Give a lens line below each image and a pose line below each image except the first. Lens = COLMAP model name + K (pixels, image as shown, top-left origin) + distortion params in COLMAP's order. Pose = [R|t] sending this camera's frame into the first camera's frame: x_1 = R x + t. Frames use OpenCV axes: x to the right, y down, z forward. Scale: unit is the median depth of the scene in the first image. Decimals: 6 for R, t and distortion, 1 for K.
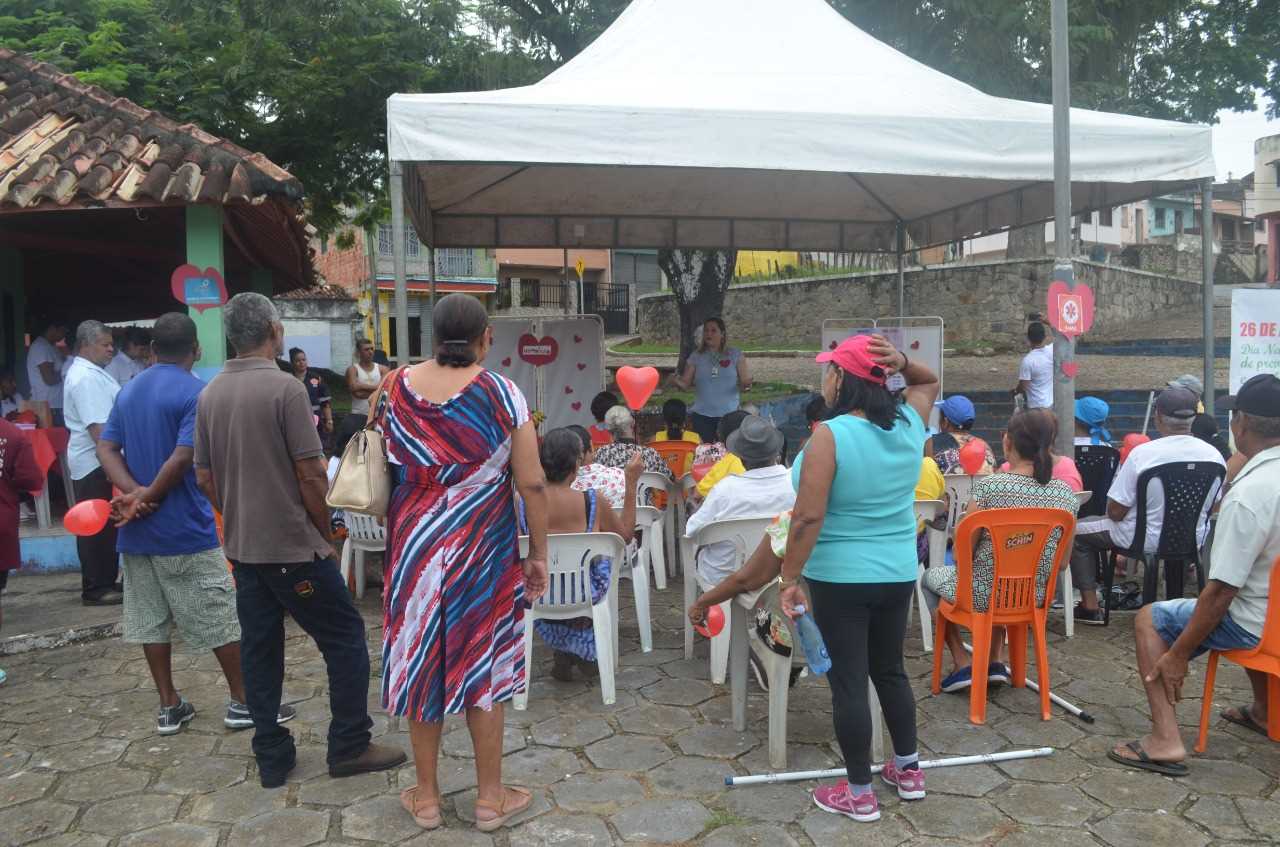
lens RADIAL K [[1086.8, 0, 640.0], [0, 1086.8, 423.5], [0, 0, 1]] dist [-0.083759, -0.003442]
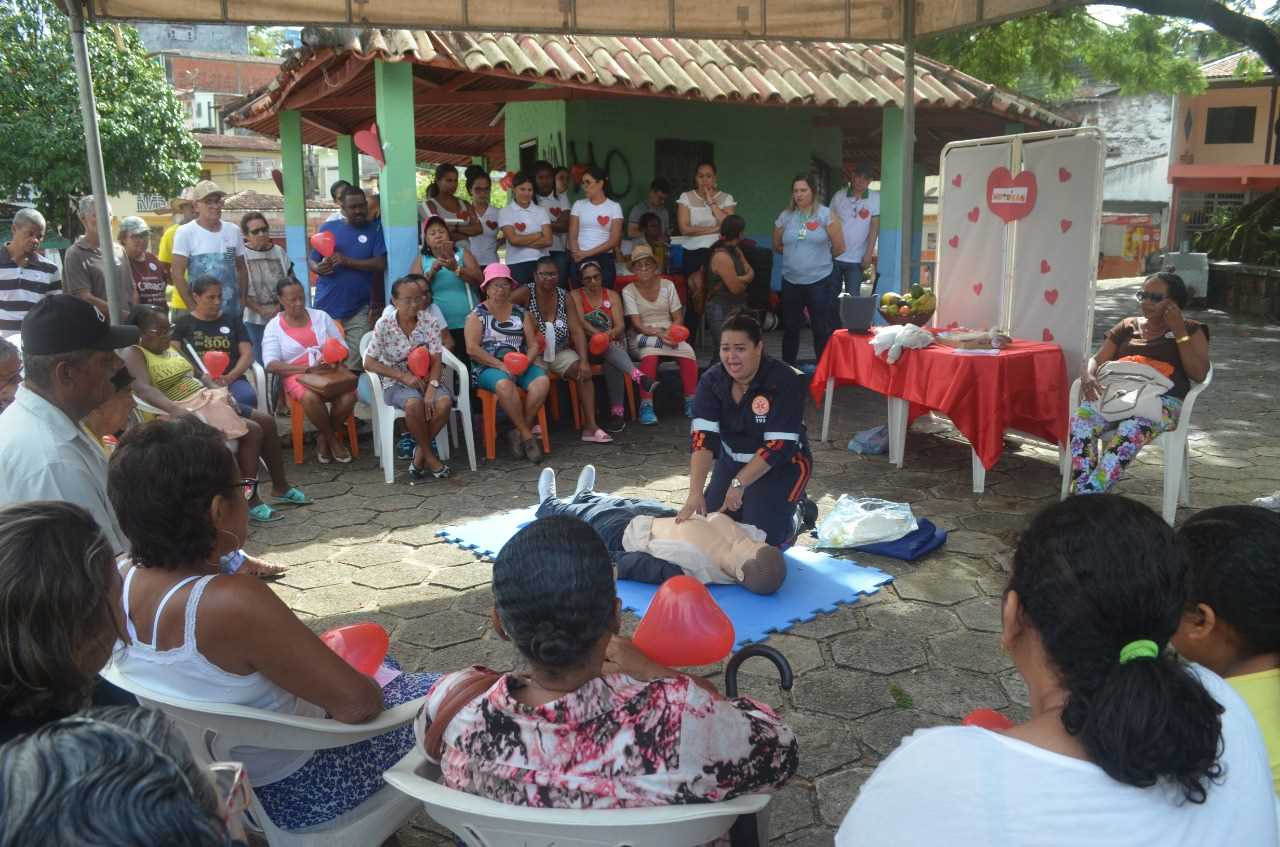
lens RADIAL K [[1027.8, 0, 641.1], [0, 1027.8, 437.5], [0, 0, 1]] dist [-0.081698, 0.012547]
pose [[0.256636, 0.221438, -0.940799, 0.170977], [-0.041577, 0.975029, 0.218153, -0.021651], [0.965613, -0.016870, 0.259435, 0.281076]]
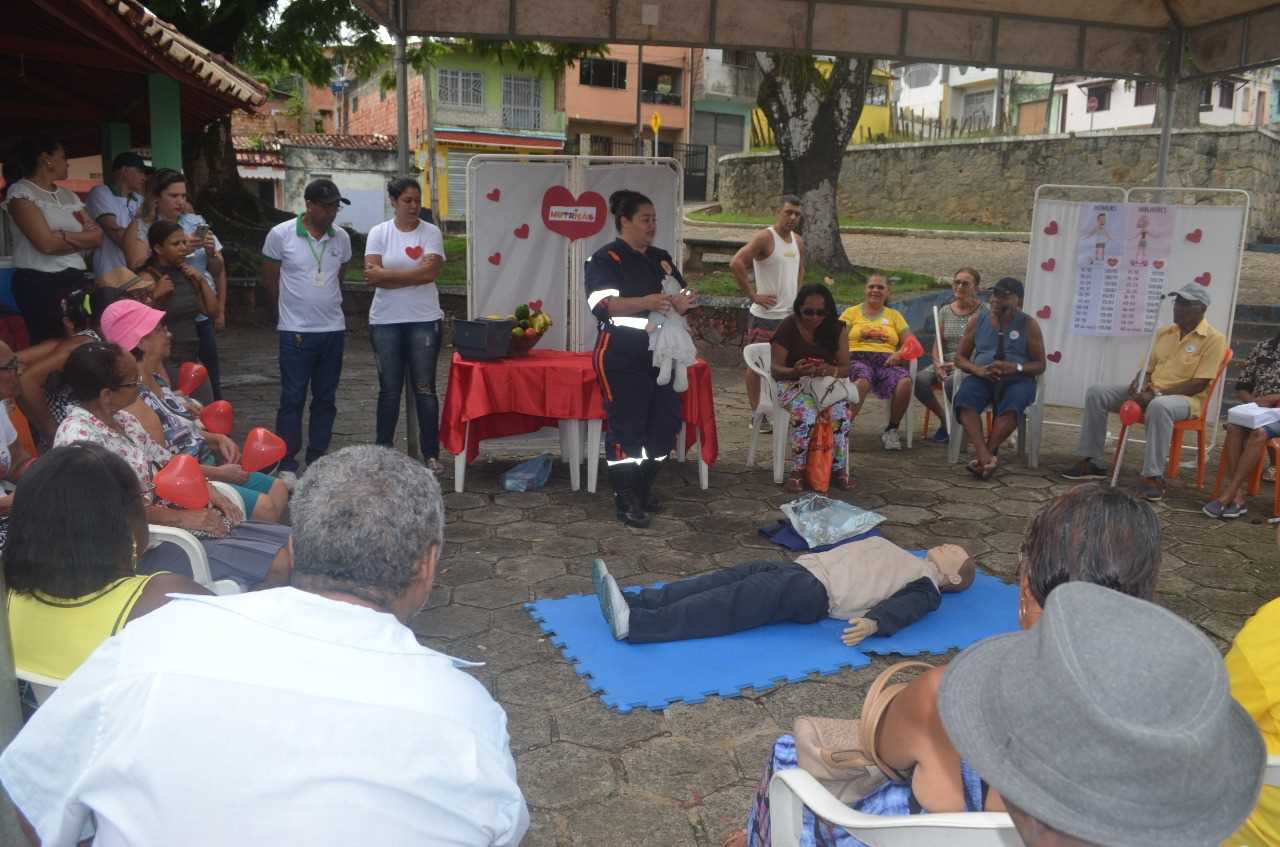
lens RADIAL K [[1027.8, 0, 641.1], [0, 1027.8, 437.5], [0, 0, 1]] dist [-0.081698, 0.012547]
pose [[0.996918, 0.053675, -0.057209, -0.007110], [-0.044894, 0.988408, 0.145030, -0.012180], [0.064331, -0.142015, 0.987772, 0.178254]]
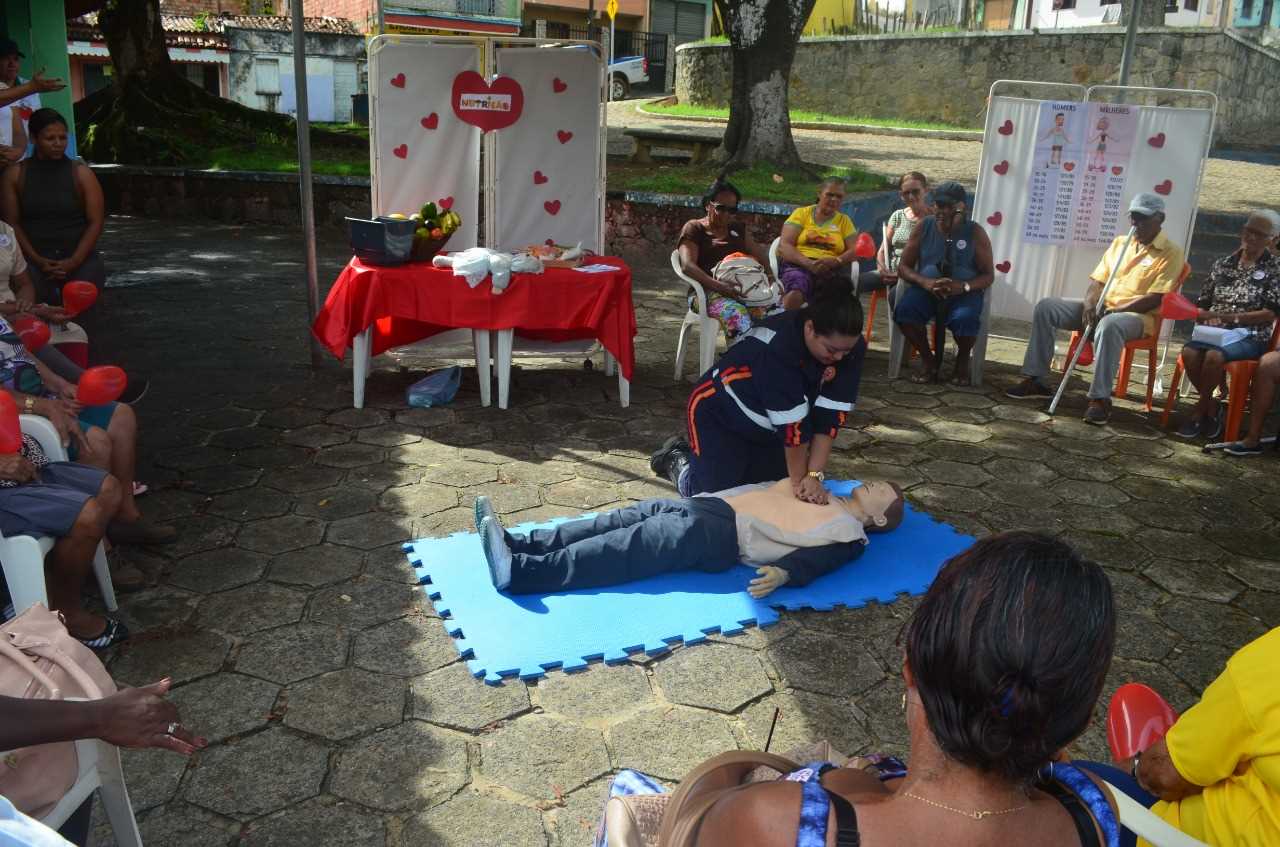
lens RADIAL K [[1010.2, 0, 641.4], [0, 1010.2, 435.5], [0, 0, 1]] dist [-0.086486, 0.014736]
pose [[0.997687, 0.066693, -0.013121, 0.001046], [-0.061462, 0.967614, 0.244839, -0.013824], [0.029025, -0.243466, 0.969475, 0.198665]]
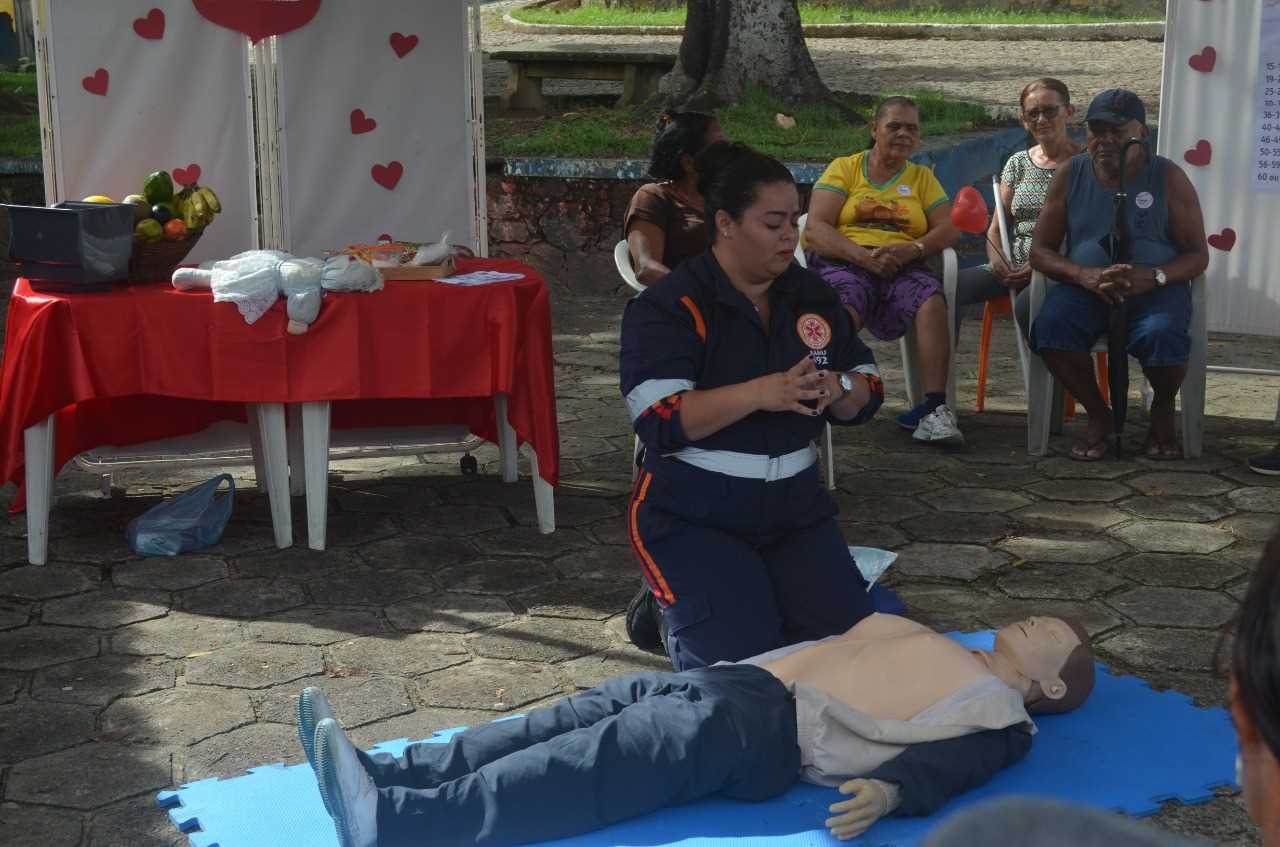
lens RADIAL K [[1932.3, 0, 644.7], [0, 1932.3, 425.9], [0, 0, 1]] dist [-0.018773, 0.026402]
pose [[0.999188, 0.005684, 0.039887, -0.003327], [-0.011000, 0.990875, 0.134337, -0.008576], [-0.038759, -0.134667, 0.990133, 0.193409]]
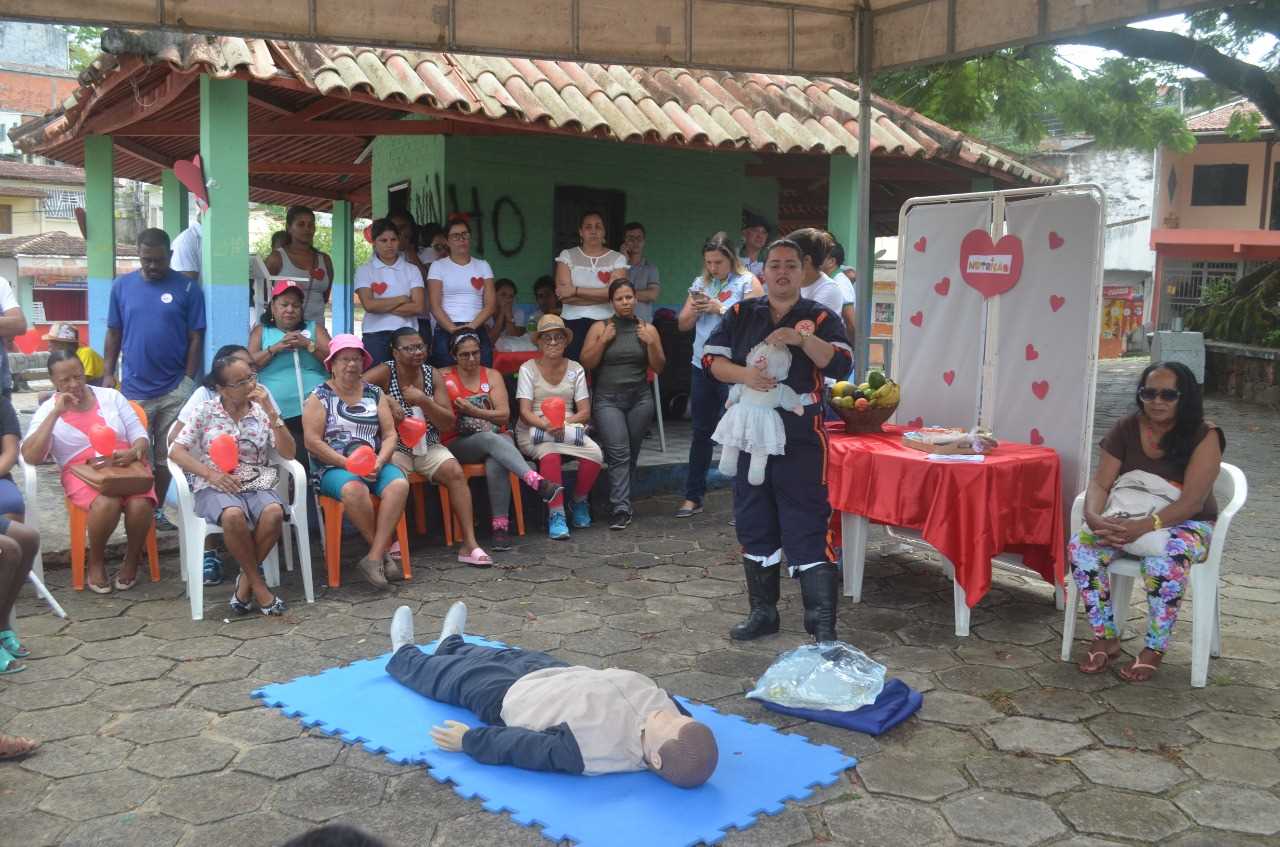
lens RADIAL K [[1212.2, 0, 648.6], [0, 1212.2, 421.9], [0, 0, 1]] dist [-0.067401, 0.007840]
pose [[0.340094, 0.137593, -0.930271, 0.152707], [-0.066655, 0.990277, 0.122100, -0.022764], [0.938026, 0.020482, 0.345959, 0.287495]]
